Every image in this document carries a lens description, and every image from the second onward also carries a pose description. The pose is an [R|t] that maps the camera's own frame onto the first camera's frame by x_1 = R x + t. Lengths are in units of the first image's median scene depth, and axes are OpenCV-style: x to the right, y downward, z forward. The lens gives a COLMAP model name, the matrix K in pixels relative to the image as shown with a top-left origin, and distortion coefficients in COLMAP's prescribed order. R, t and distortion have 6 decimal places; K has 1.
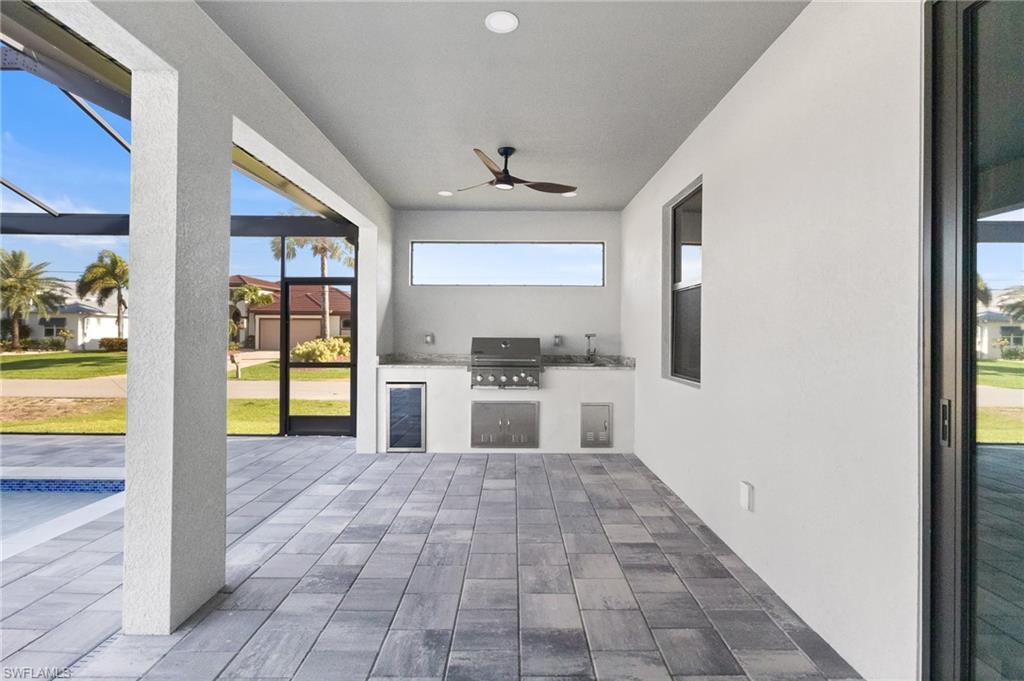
lens RADIAL K [[478.0, 0, 512.1], [0, 478.0, 326.9], [0, 0, 1]] dist [0.001473, 0.000367]
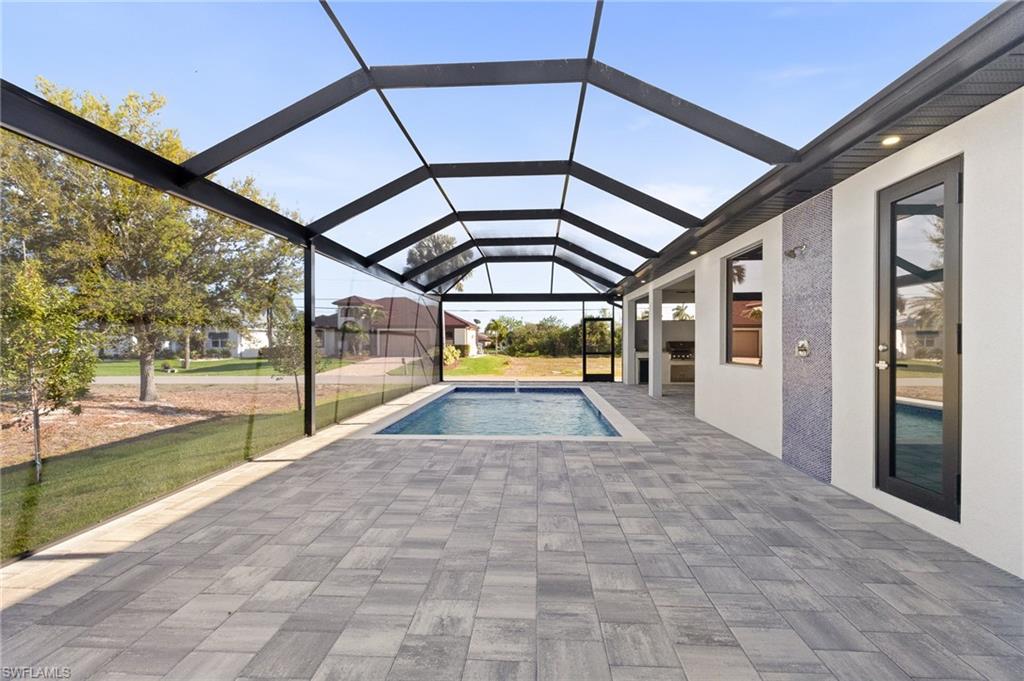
lens RADIAL K [[474.4, 0, 508.6], [0, 474.4, 338.8], [0, 0, 1]] dist [0.002781, 0.001227]
pose [[0.997215, -0.010898, 0.073785, -0.263141], [0.010371, 0.999918, 0.007515, -0.004908], [-0.073861, -0.006729, 0.997246, -0.354220]]
